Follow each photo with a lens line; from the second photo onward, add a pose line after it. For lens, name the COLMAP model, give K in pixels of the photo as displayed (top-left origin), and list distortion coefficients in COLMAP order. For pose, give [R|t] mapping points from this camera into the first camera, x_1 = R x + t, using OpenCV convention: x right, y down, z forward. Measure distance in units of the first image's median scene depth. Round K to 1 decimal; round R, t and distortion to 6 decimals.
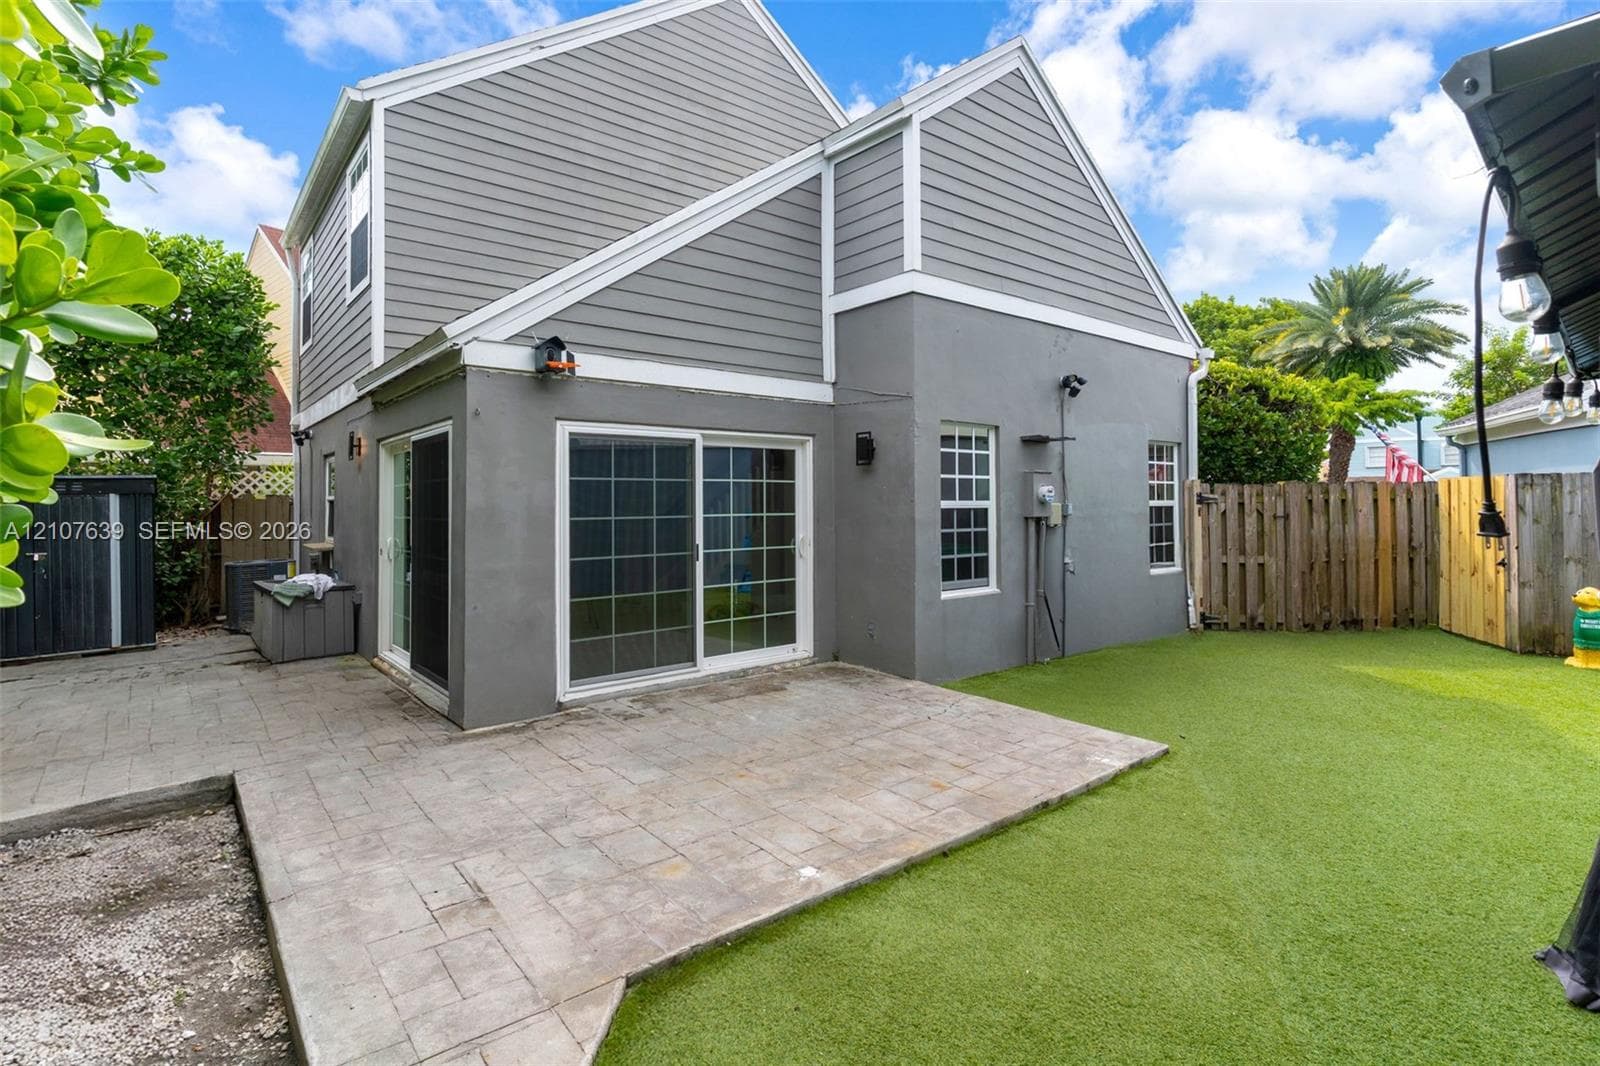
lens RADIAL K [[770.4, 0, 798.1], [0, 770.4, 493.8], [0, 0, 1]] dist [-0.000750, -0.000452]
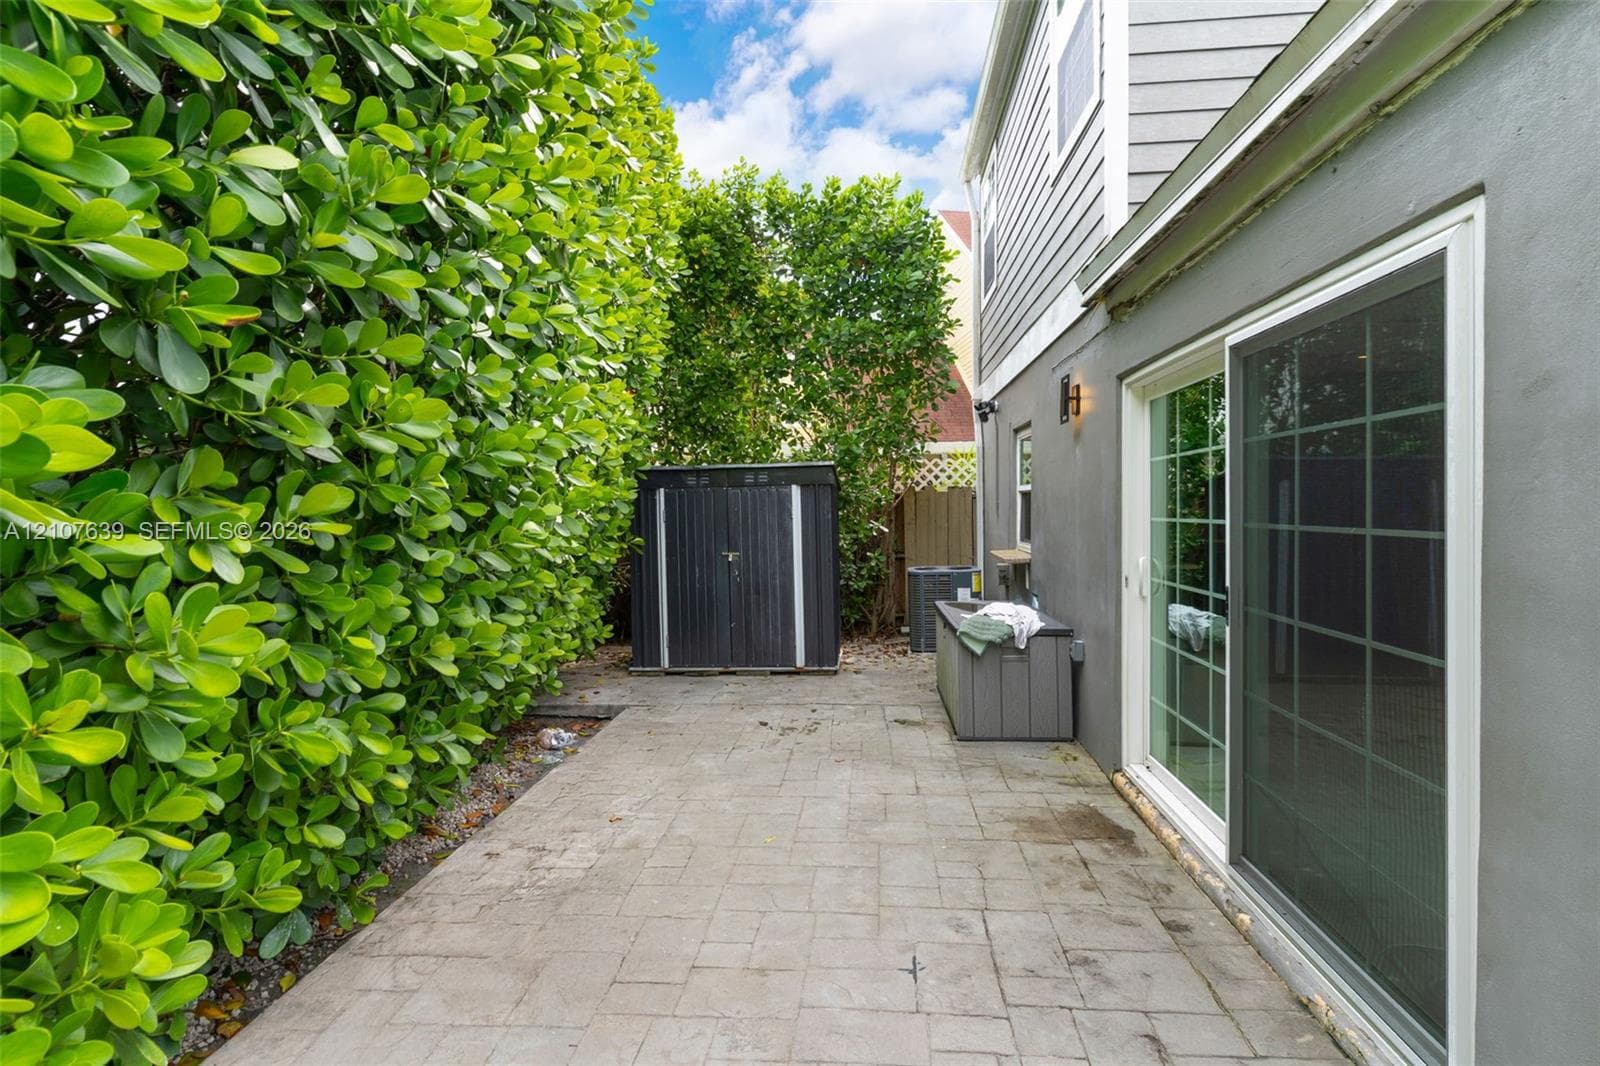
lens RADIAL K [[770.4, 0, 798.1], [0, 770.4, 493.8], [0, 0, 1]] dist [-0.000750, -0.000452]
pose [[0.699769, -0.007372, -0.714331, -0.242966], [0.010446, 0.999945, -0.000086, 0.008458], [0.714292, -0.007402, 0.699808, 0.350144]]
